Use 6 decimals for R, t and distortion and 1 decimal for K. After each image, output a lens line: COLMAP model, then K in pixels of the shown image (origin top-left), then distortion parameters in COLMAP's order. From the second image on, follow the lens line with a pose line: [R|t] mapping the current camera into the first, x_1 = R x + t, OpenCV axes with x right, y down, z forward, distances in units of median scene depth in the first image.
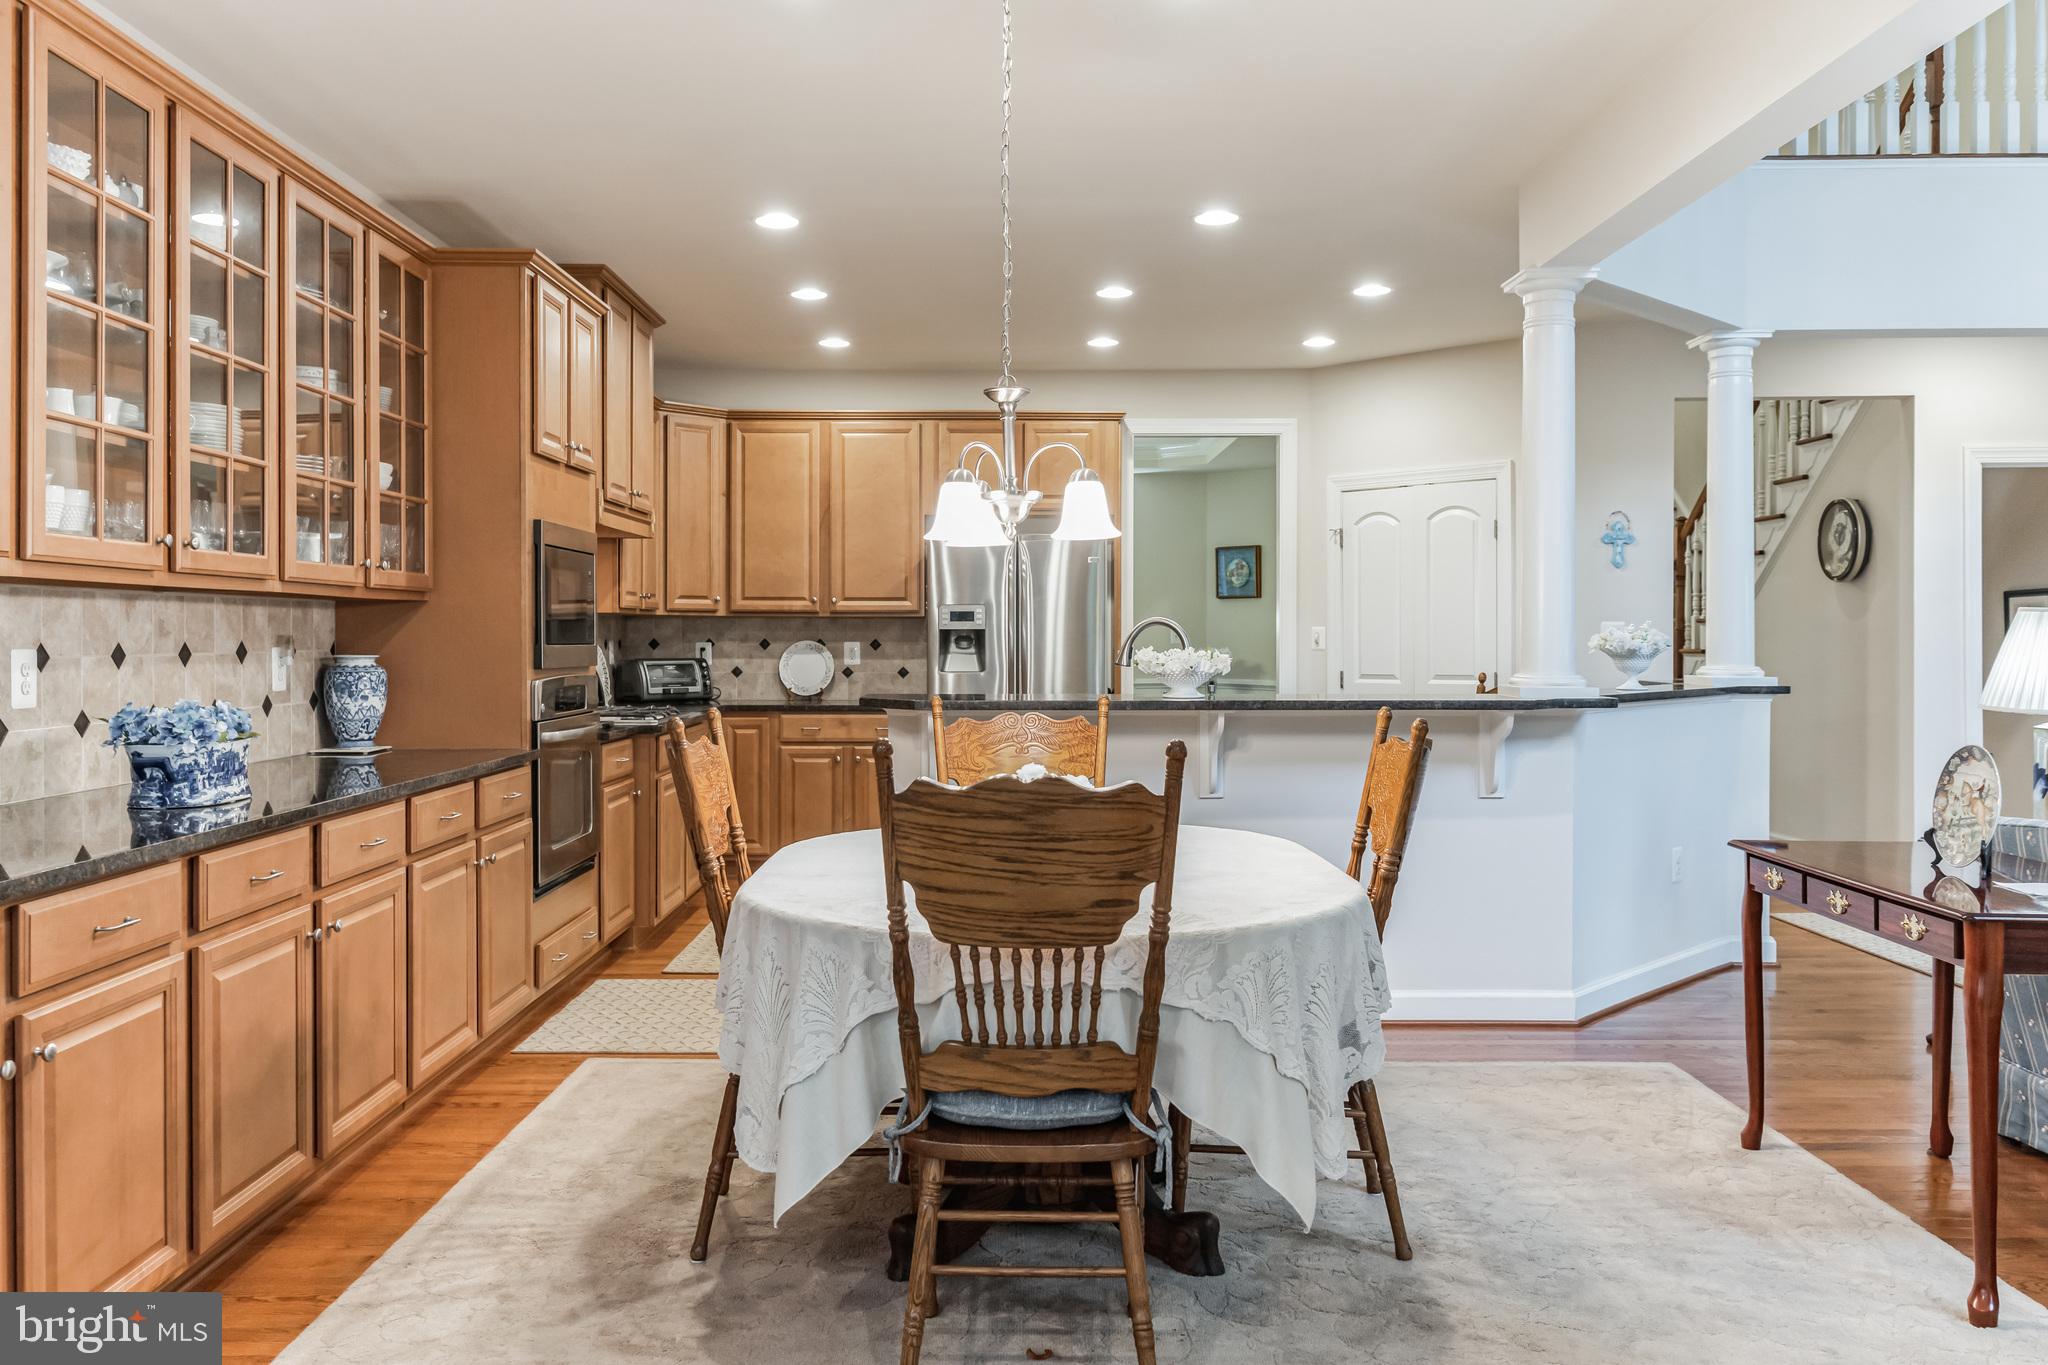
lens RADIAL K [[1618.2, 0, 1015.3], [0, 1618.2, 646.9], [0, 0, 1]] dist [-0.007105, -0.004520]
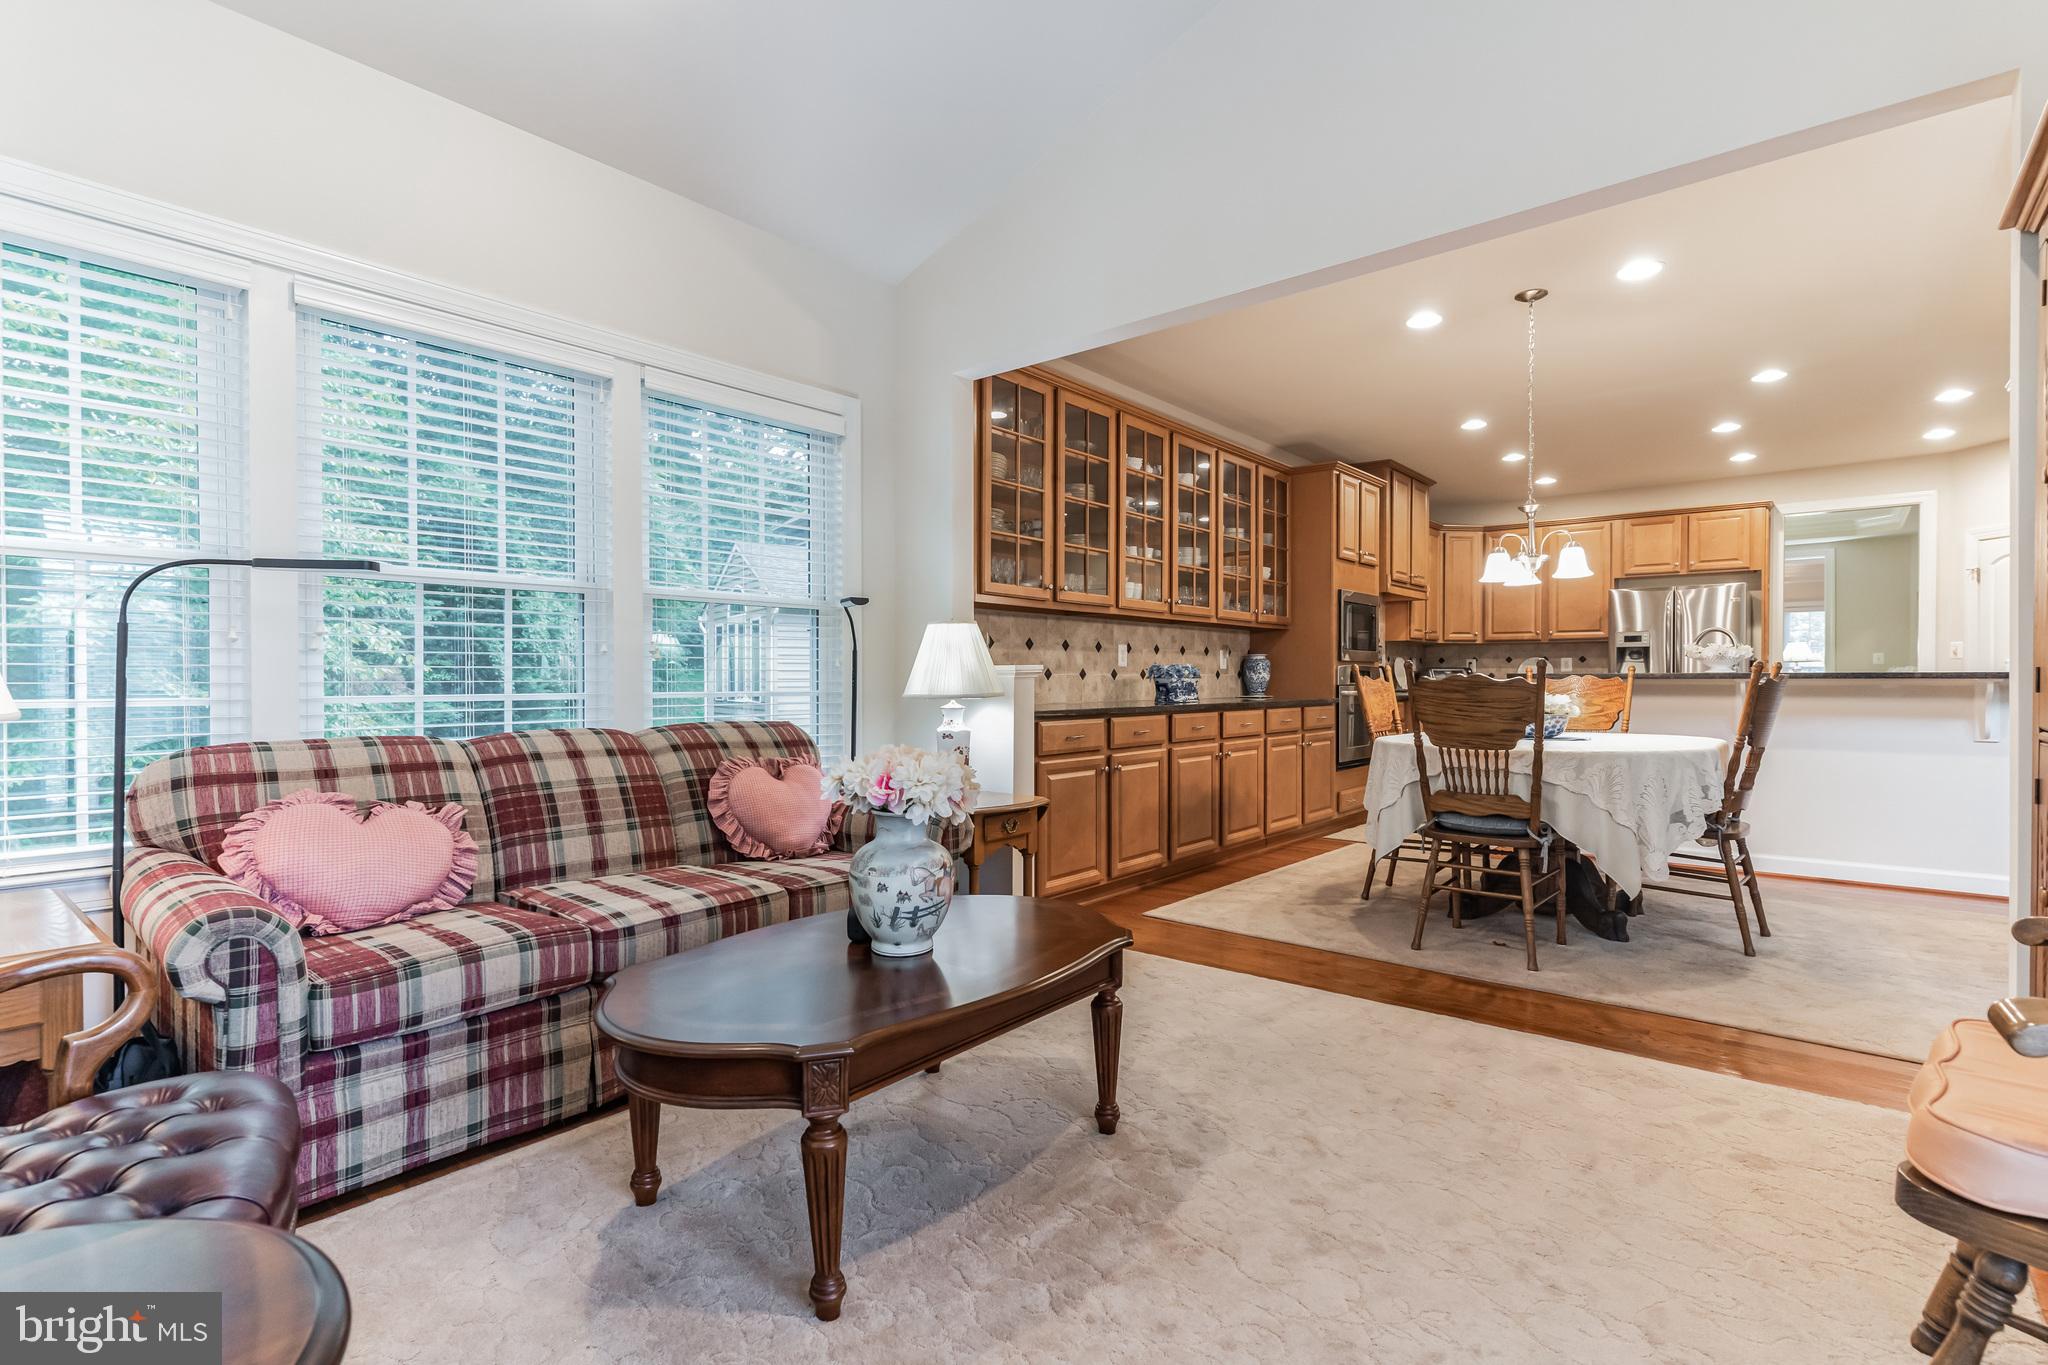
lens RADIAL K [[981.9, 0, 1013.3], [0, 981.9, 687.8], [0, 0, 1]] dist [0.000943, -0.000023]
pose [[0.764818, 0.004085, -0.644234, 0.240929], [-0.002855, 0.999992, 0.002952, 0.055198], [0.644240, -0.000418, 0.764823, -0.296439]]
